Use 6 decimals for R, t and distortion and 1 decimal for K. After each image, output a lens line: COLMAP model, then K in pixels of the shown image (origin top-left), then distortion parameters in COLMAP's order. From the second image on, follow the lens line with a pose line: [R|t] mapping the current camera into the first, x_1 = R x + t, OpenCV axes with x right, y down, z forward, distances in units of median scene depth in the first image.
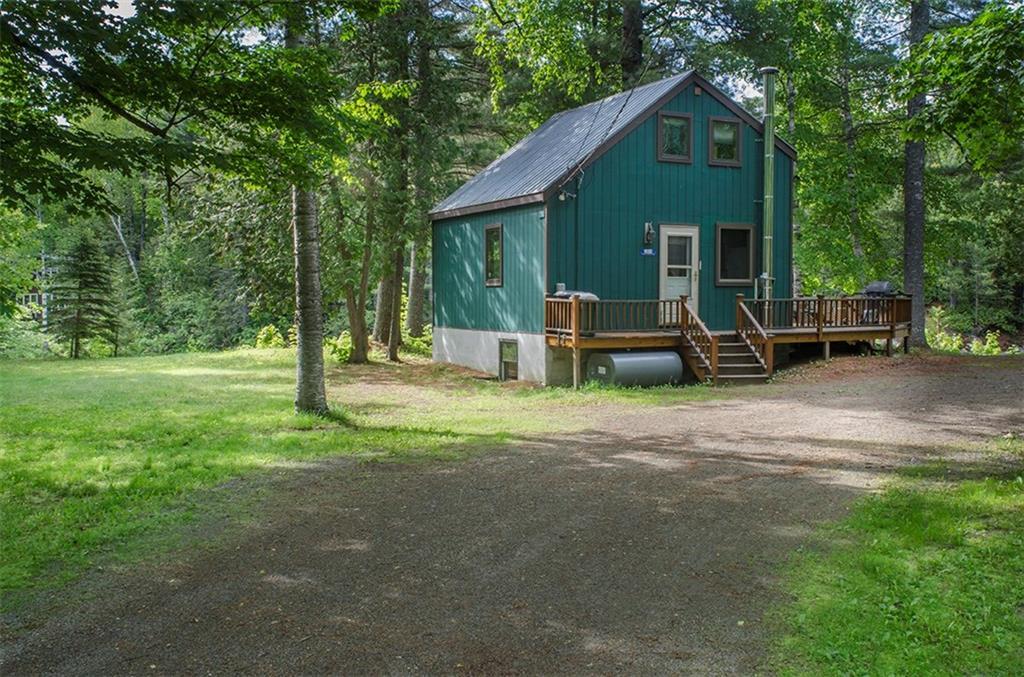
lens RADIAL K [[1058.5, 0, 516.0], [0, 1058.5, 338.8], [0, 0, 1]] dist [-0.064434, 0.000000]
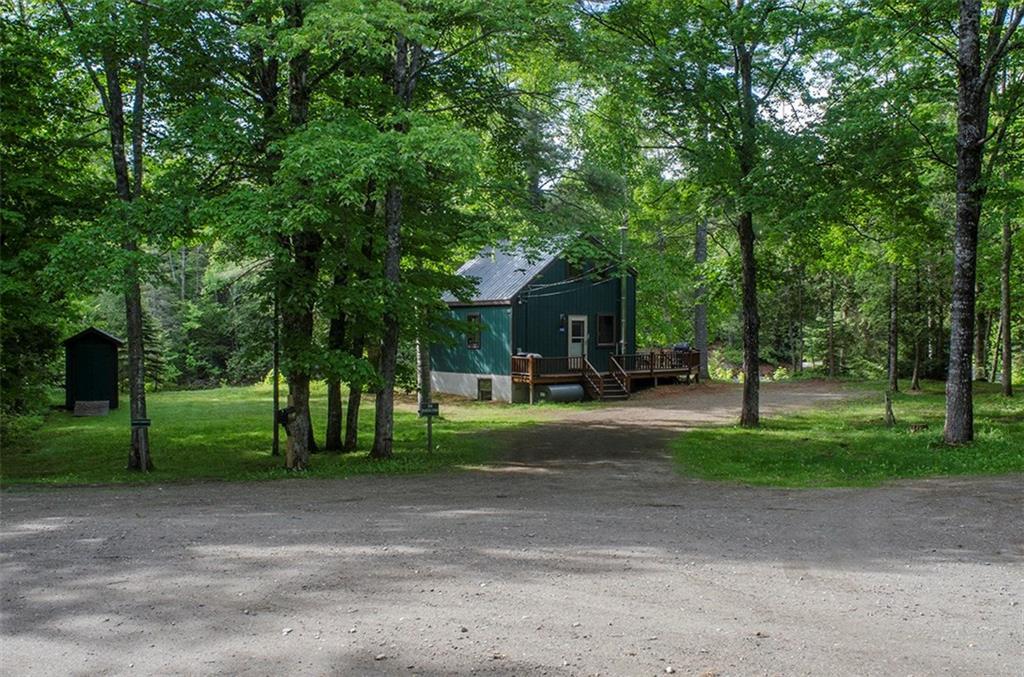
lens RADIAL K [[1058.5, 0, 509.7], [0, 1058.5, 339.5], [0, 0, 1]] dist [-0.064434, 0.000000]
pose [[0.983447, -0.005132, 0.181125, -0.294792], [0.010068, 0.999602, -0.026344, -0.017477], [-0.180918, 0.027732, 0.983107, -0.785296]]
